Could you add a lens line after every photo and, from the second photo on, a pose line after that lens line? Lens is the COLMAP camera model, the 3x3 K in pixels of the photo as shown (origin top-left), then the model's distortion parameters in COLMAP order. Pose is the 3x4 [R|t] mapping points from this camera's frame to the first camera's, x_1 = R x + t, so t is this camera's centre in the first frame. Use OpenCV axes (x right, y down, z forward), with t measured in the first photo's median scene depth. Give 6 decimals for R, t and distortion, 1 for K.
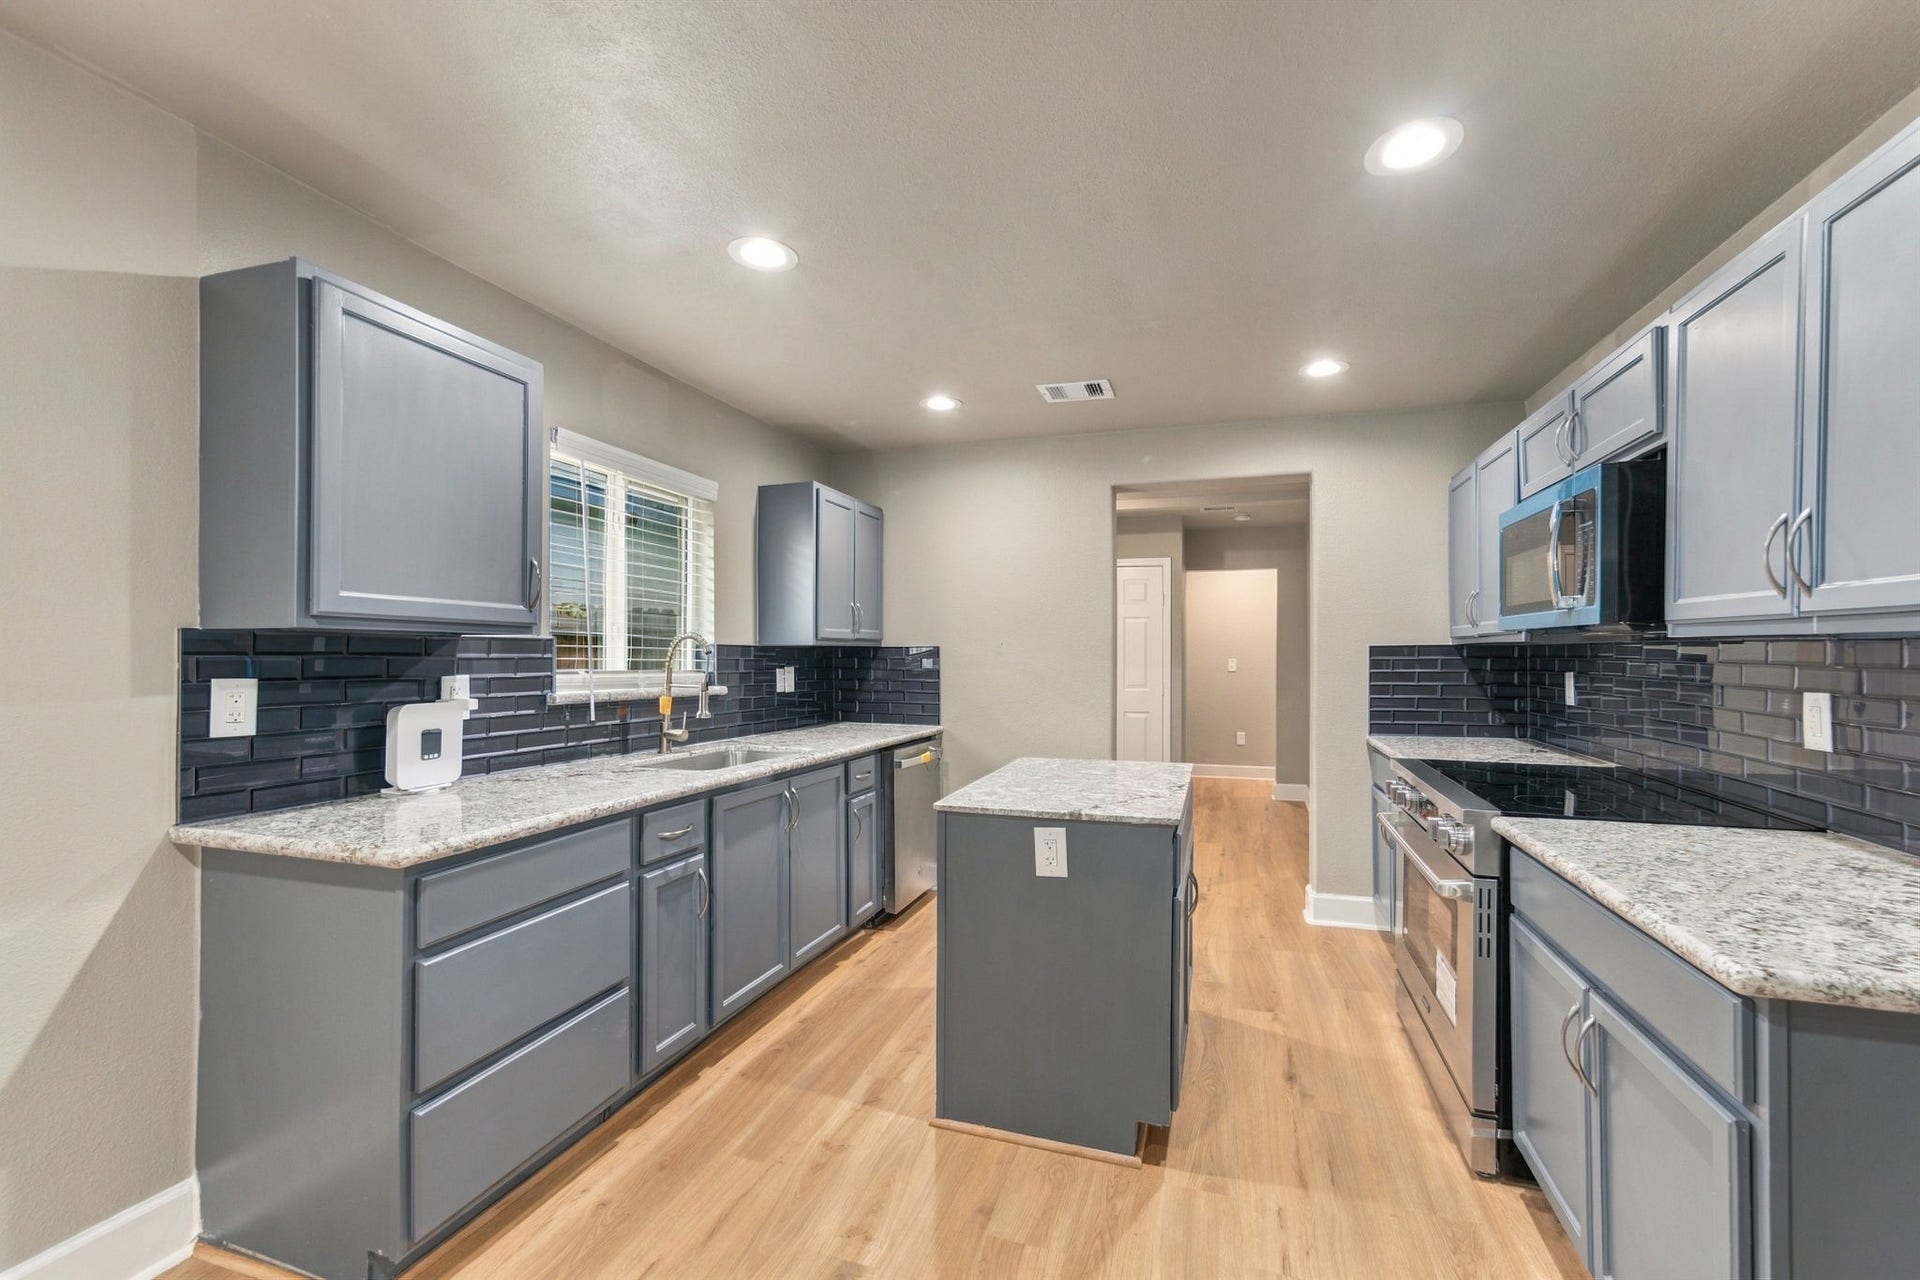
lens RADIAL K [[760.9, 0, 968.2], [0, 760.9, 648.6], [0, 0, 1]] dist [-0.014055, 0.004315]
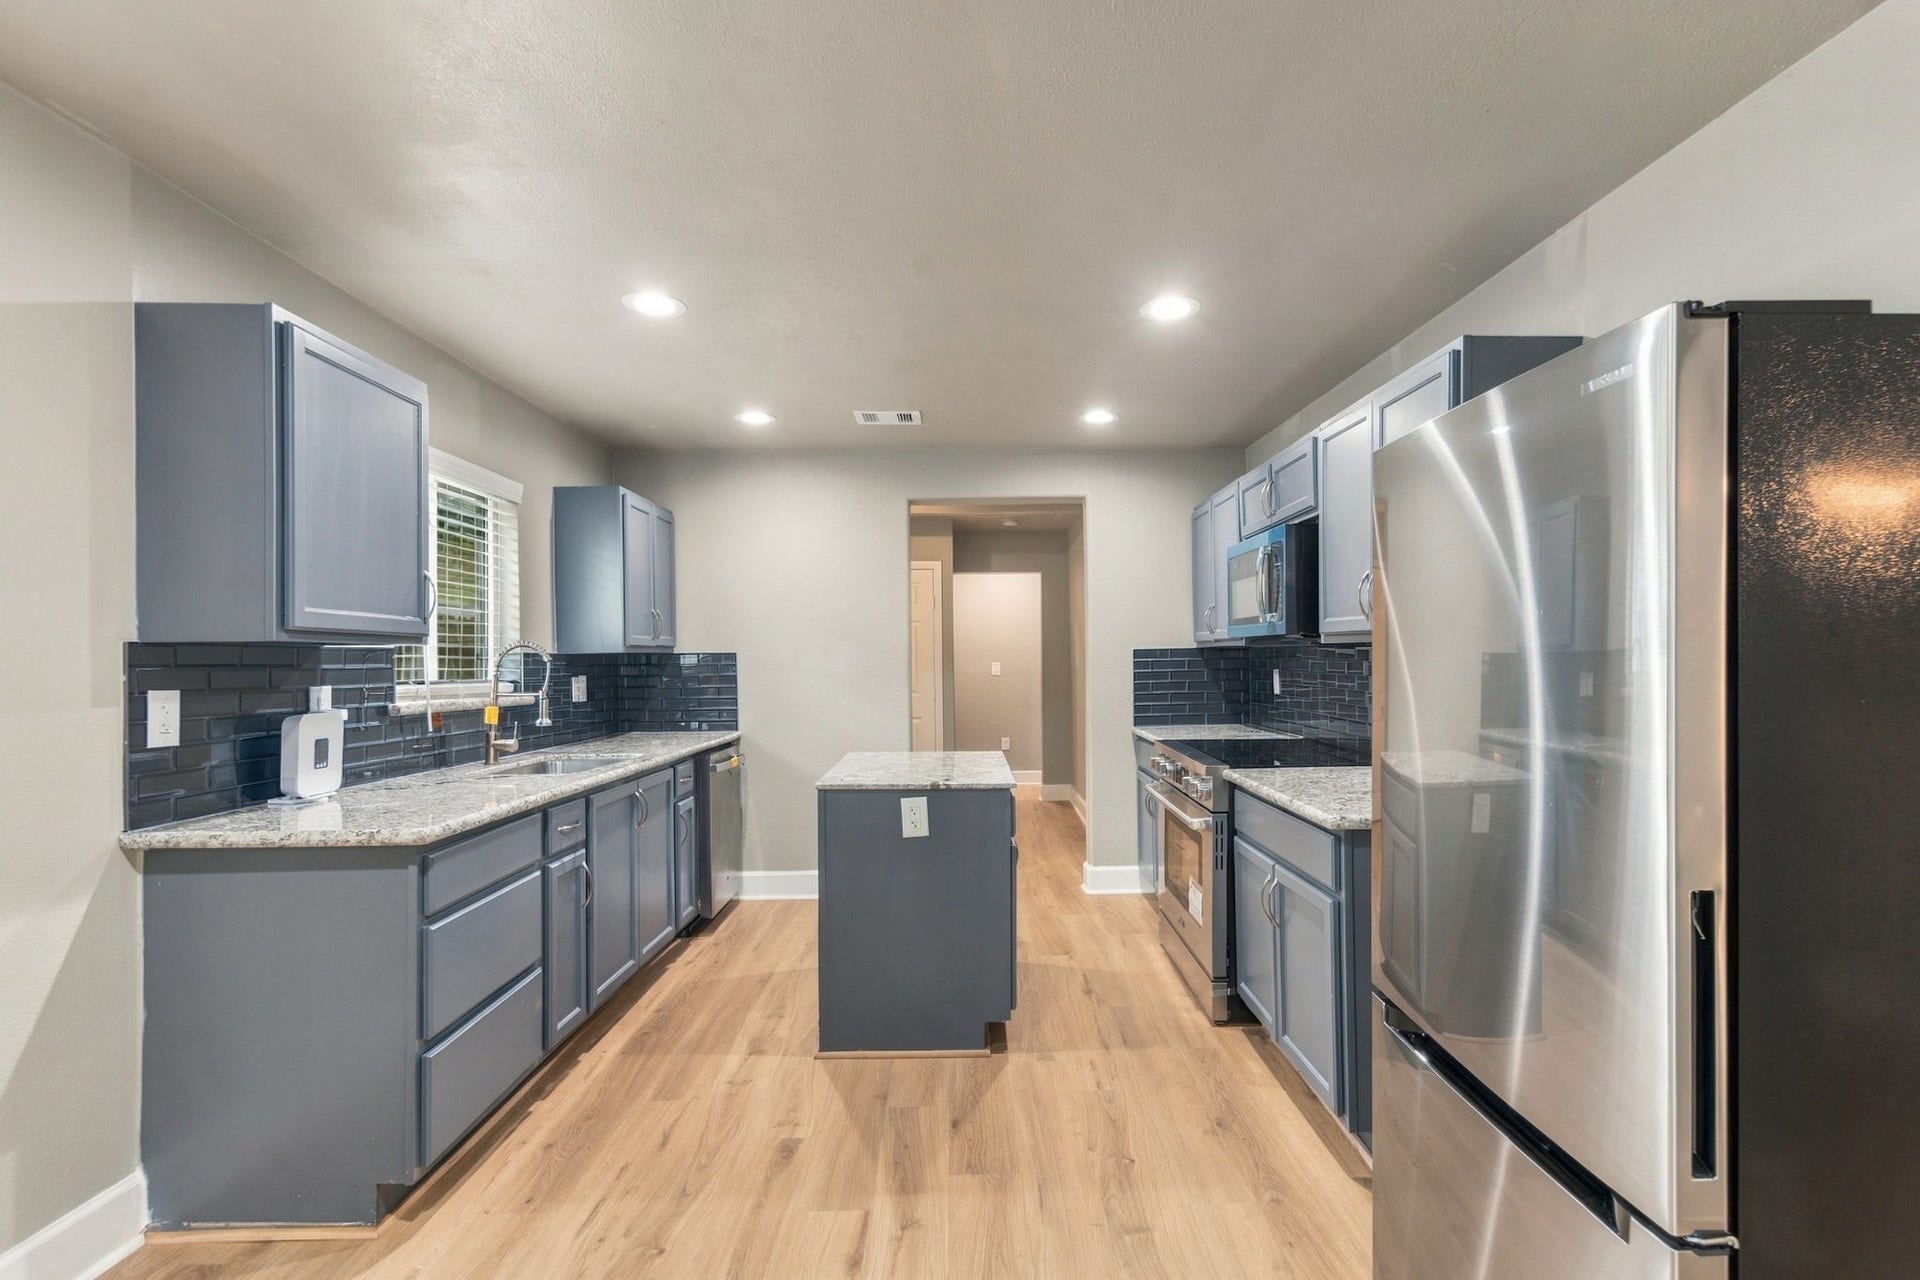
lens RADIAL K [[888.6, 0, 943.0], [0, 888.6, 645.0], [0, 0, 1]] dist [-0.005493, -0.000691]
pose [[0.957311, -0.006078, 0.288994, -0.266623], [0.009141, 0.999915, -0.009250, -0.000980], [-0.288914, 0.011497, 0.957286, -0.411589]]
